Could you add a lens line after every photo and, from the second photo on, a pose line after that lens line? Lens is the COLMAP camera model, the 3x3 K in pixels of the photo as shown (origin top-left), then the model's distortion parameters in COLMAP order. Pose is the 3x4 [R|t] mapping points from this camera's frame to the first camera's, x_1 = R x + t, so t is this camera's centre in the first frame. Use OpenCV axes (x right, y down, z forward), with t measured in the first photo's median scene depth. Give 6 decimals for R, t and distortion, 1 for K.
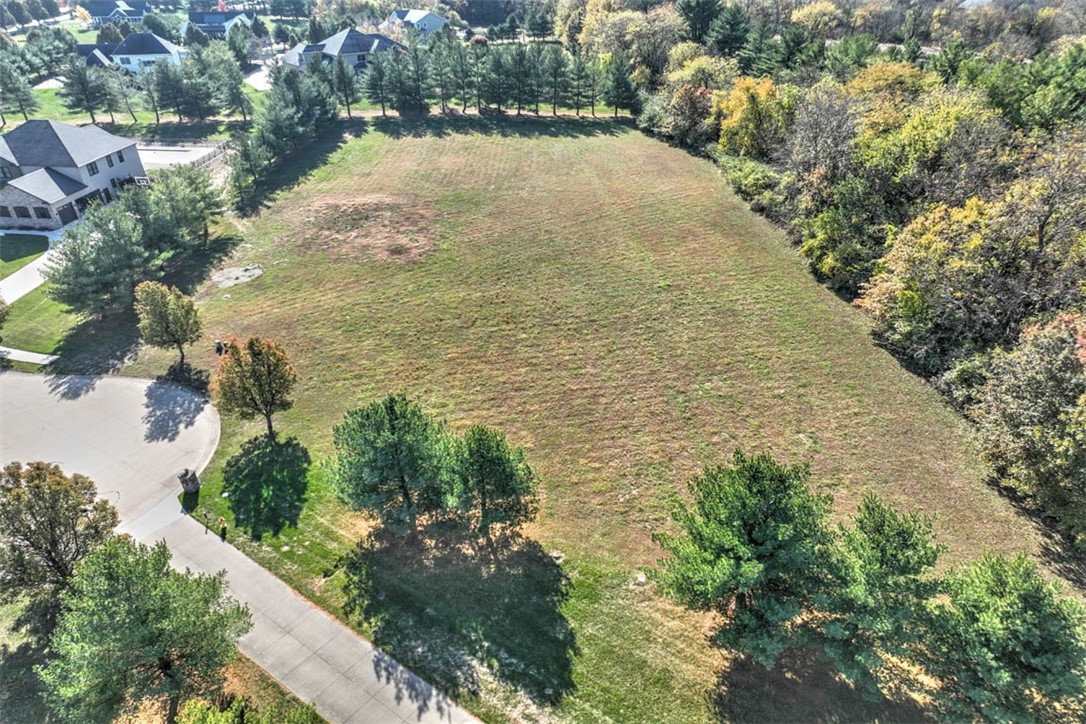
lens RADIAL K [[753.8, 0, 561.7], [0, 753.8, 382.7], [0, 0, 1]] dist [0.011180, 0.000022]
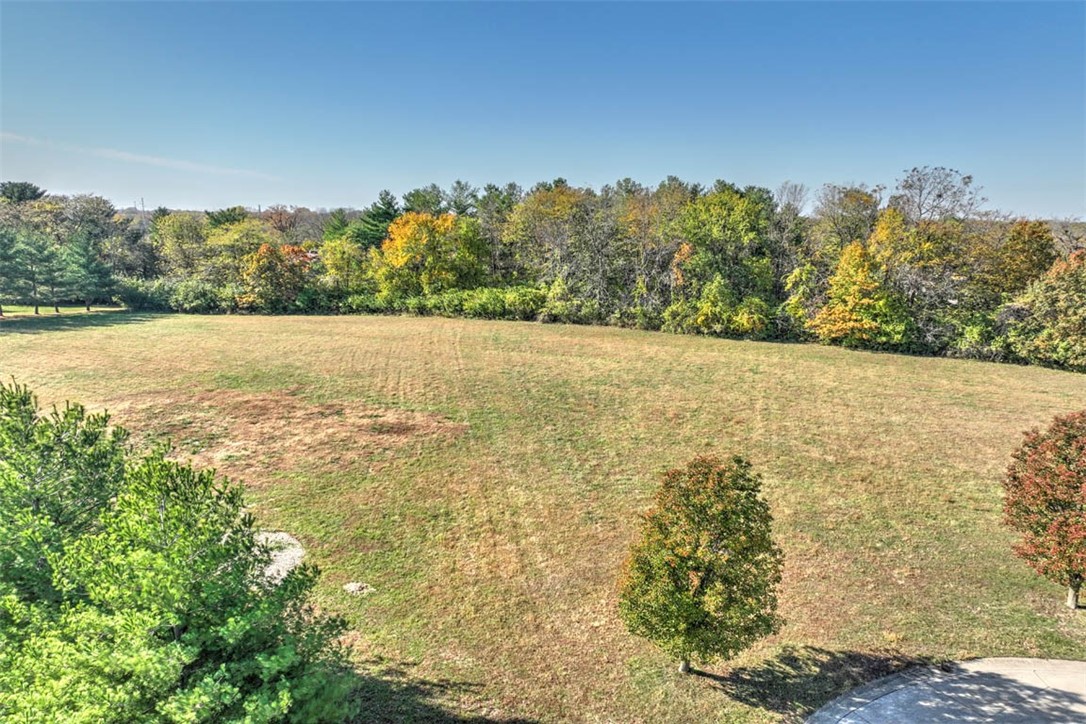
lens RADIAL K [[753.8, 0, 539.3], [0, 753.8, 361.4], [0, 0, 1]] dist [0.011180, 0.000022]
pose [[0.484324, -0.157910, 0.860520, -0.461918], [0.434728, 0.896995, -0.080074, -0.094983], [-0.759237, 0.412874, 0.503084, 0.460439]]
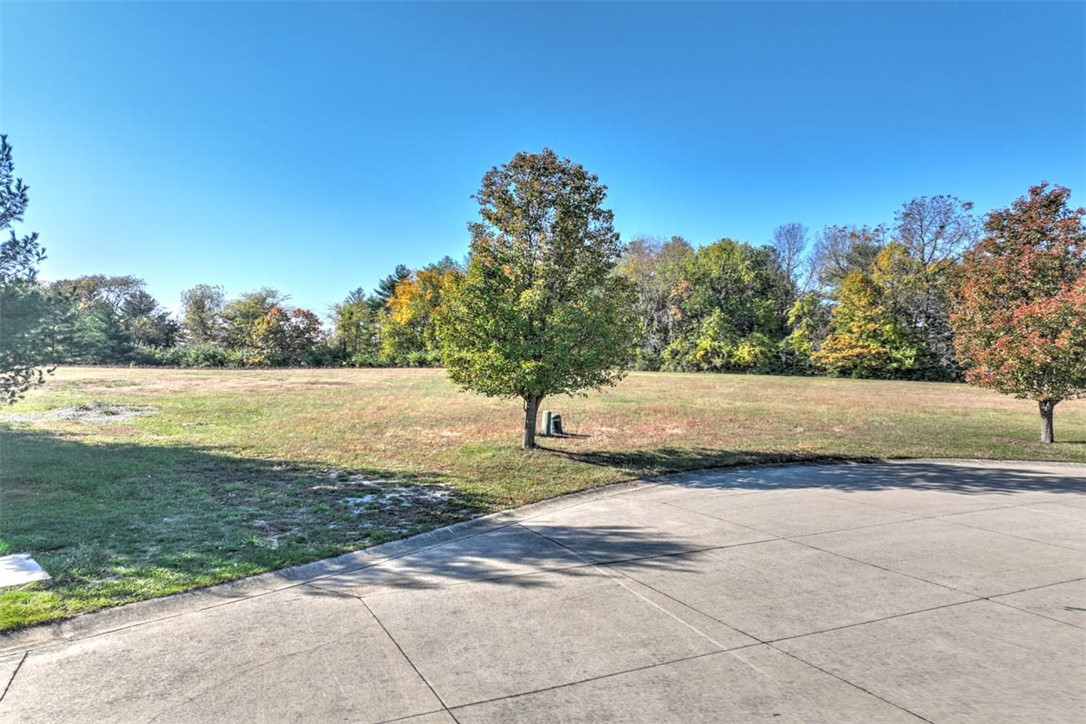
lens RADIAL K [[753.8, 0, 538.4], [0, 753.8, 329.3], [0, 0, 1]] dist [0.011180, 0.000022]
pose [[0.540696, 0.042231, 0.840157, -0.421250], [0.418529, 0.852849, -0.312220, 0.009154], [-0.729713, 0.520446, 0.443458, 0.479104]]
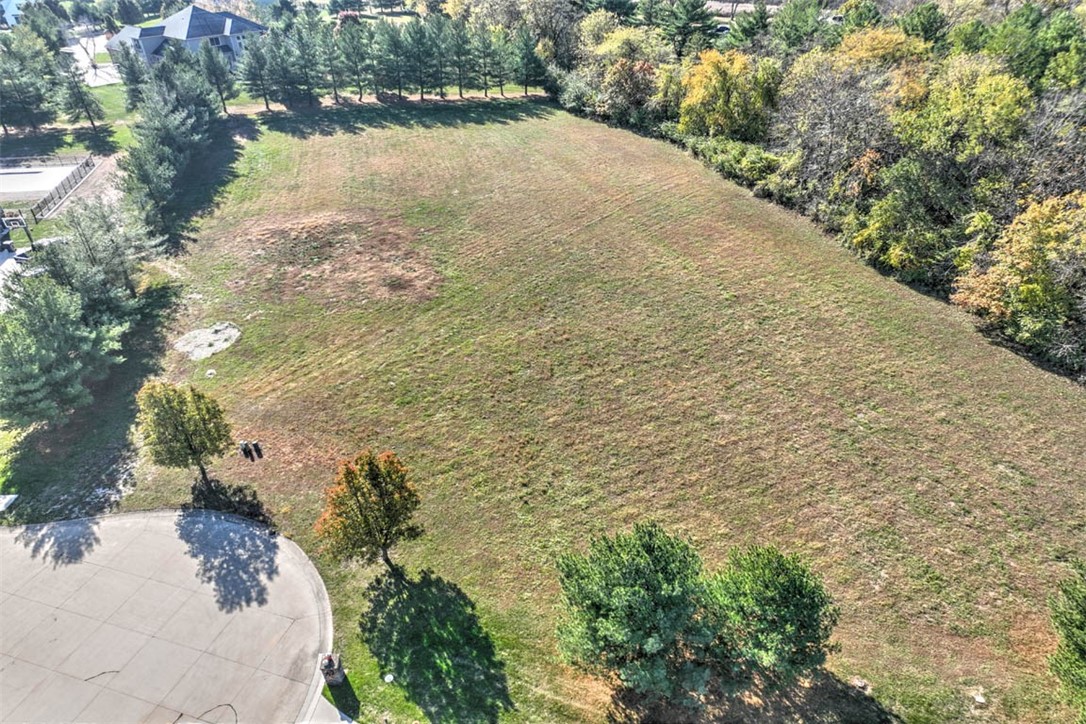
lens RADIAL K [[753.8, 0, 553.0], [0, 753.8, 392.0], [0, 0, 1]] dist [0.011180, 0.000022]
pose [[0.971273, -0.132868, 0.197422, -0.169900], [0.123126, 0.990522, 0.060882, -0.064588], [-0.203640, -0.034826, 0.978426, 0.111349]]
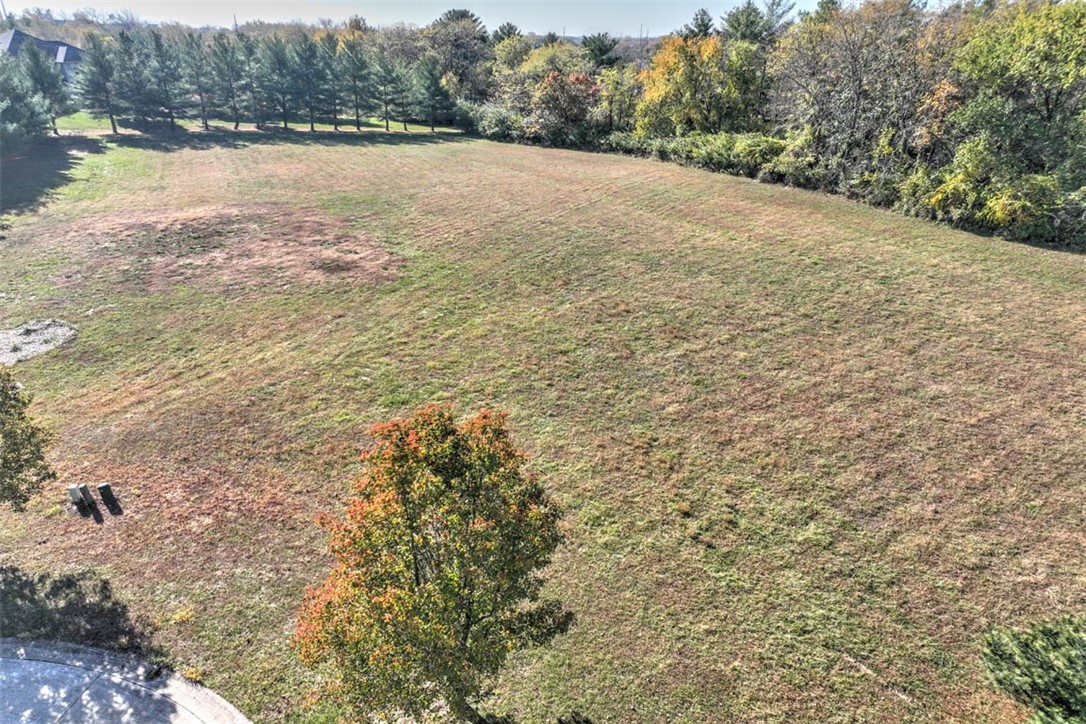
lens RADIAL K [[753.8, 0, 547.0], [0, 753.8, 384.7], [0, 0, 1]] dist [0.011180, 0.000022]
pose [[0.914196, -0.157649, 0.373353, -0.216766], [0.194039, 0.979050, -0.061722, -0.020829], [-0.355801, 0.128871, 0.925634, 0.331888]]
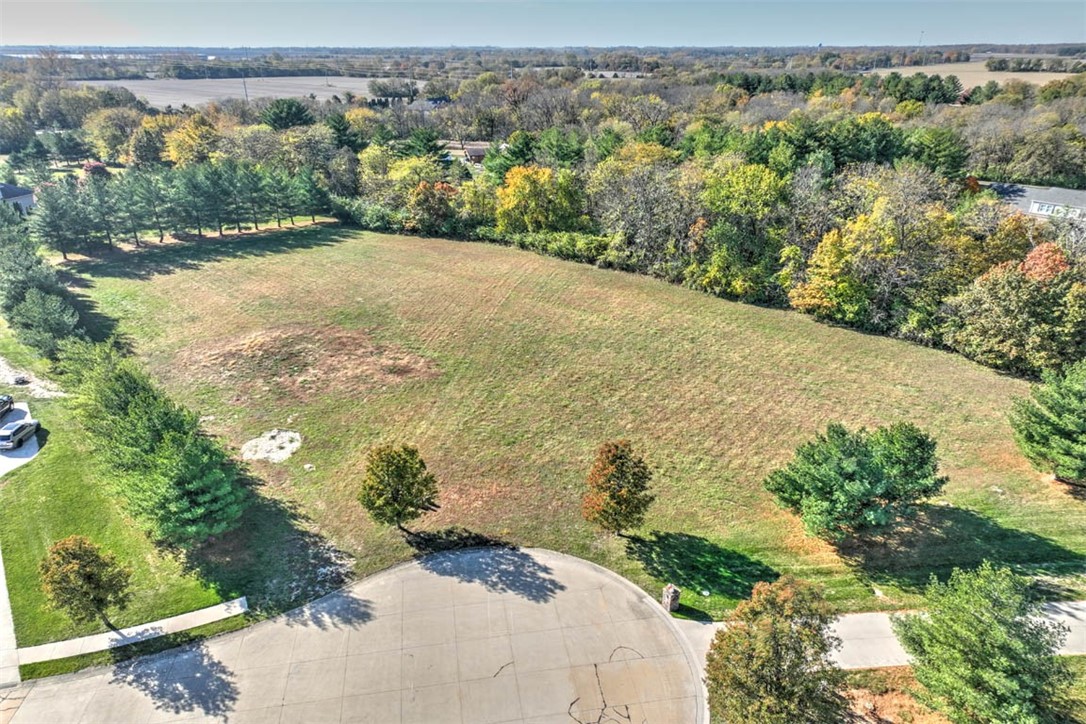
lens RADIAL K [[753.8, 0, 543.2], [0, 753.8, 363.8], [0, 0, 1]] dist [0.011180, 0.000022]
pose [[0.750262, -0.255489, 0.609781, -0.474954], [0.339645, 0.940249, -0.023942, -0.074403], [-0.567229, 0.225072, 0.792208, 0.122588]]
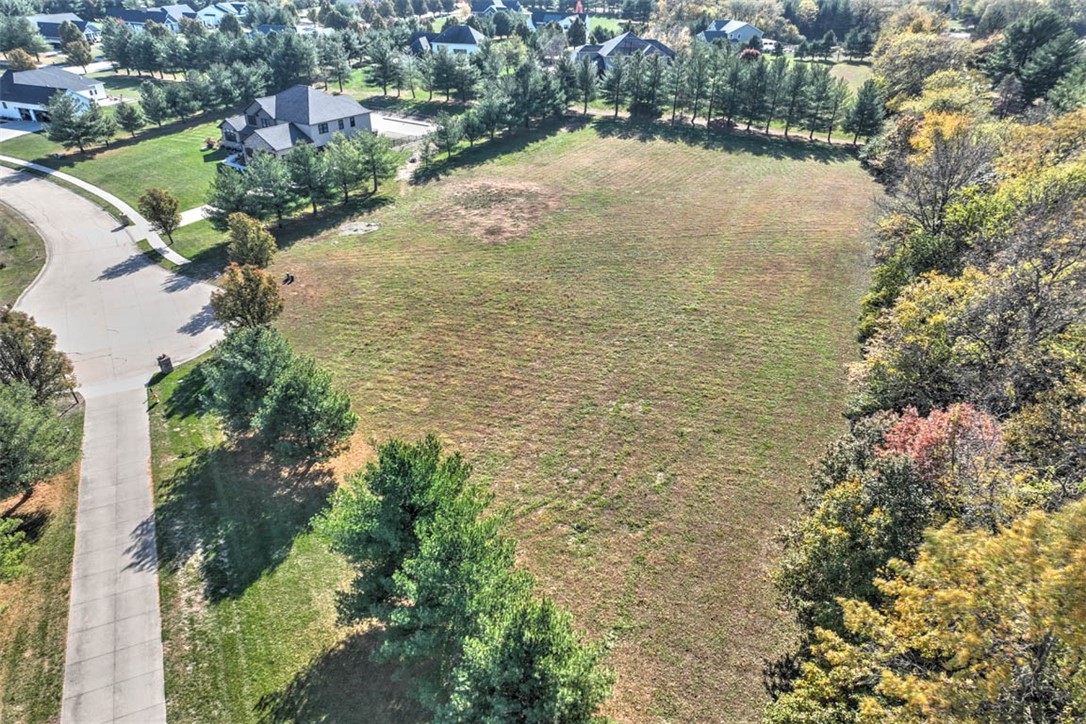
lens RADIAL K [[753.8, 0, 575.5], [0, 753.8, 402.8], [0, 0, 1]] dist [0.011180, 0.000022]
pose [[0.892686, 0.249268, -0.375469, 0.260573], [-0.246536, 0.967505, 0.056166, -0.020282], [0.377268, 0.042428, 0.925132, 0.040812]]
